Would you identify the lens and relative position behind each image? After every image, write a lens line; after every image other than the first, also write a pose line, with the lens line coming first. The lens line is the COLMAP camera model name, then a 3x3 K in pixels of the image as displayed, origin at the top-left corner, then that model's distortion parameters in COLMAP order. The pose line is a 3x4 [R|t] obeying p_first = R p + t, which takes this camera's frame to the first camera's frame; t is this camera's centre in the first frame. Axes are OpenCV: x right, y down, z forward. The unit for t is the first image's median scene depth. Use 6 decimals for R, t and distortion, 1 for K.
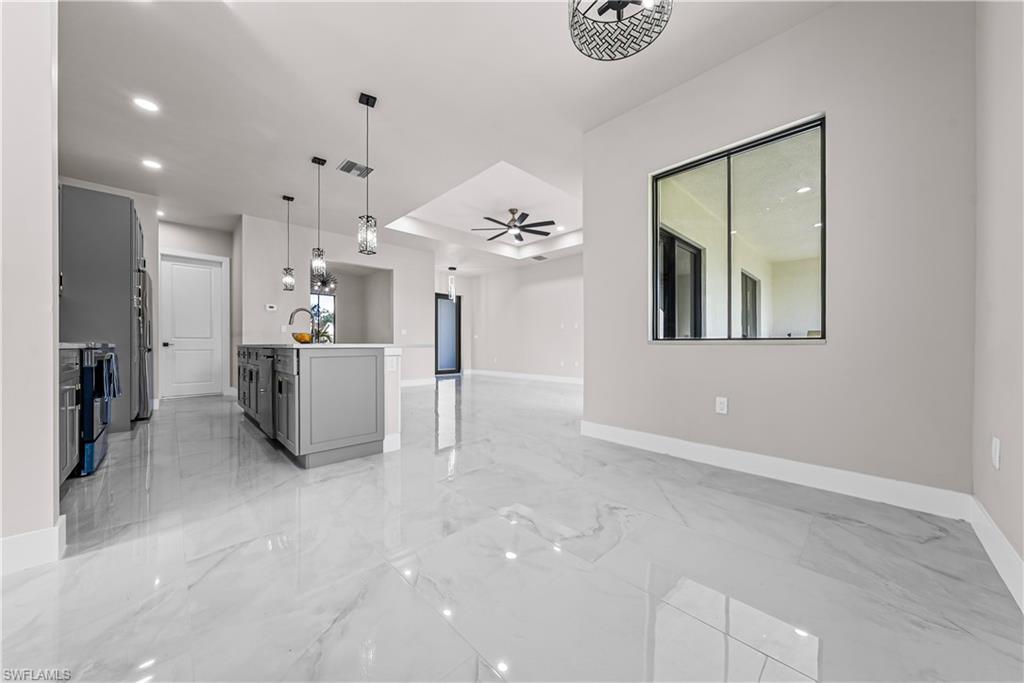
lens RADIAL K [[349.2, 0, 516.5], [0, 349.2, 344.6], [0, 0, 1]] dist [-0.000262, -0.000021]
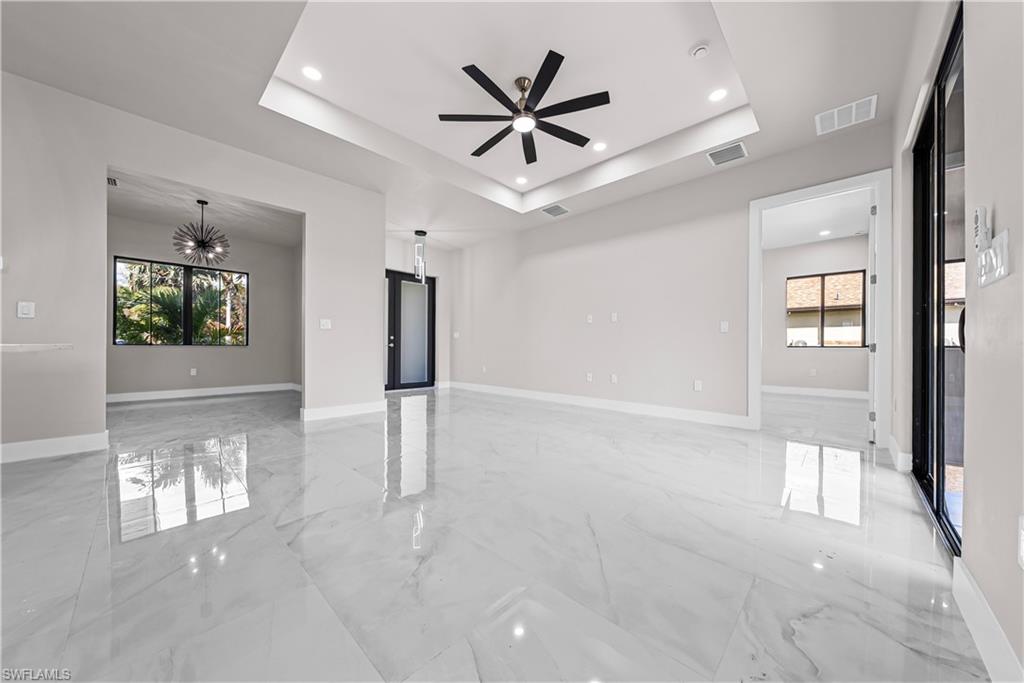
lens RADIAL K [[349.2, 0, 516.5], [0, 349.2, 344.6], [0, 0, 1]] dist [-0.000262, -0.000021]
pose [[0.999247, 0.005941, 0.038346, -0.023790], [-0.005715, 0.999966, -0.005997, -0.000416], [-0.038381, 0.005774, 0.999247, 0.323775]]
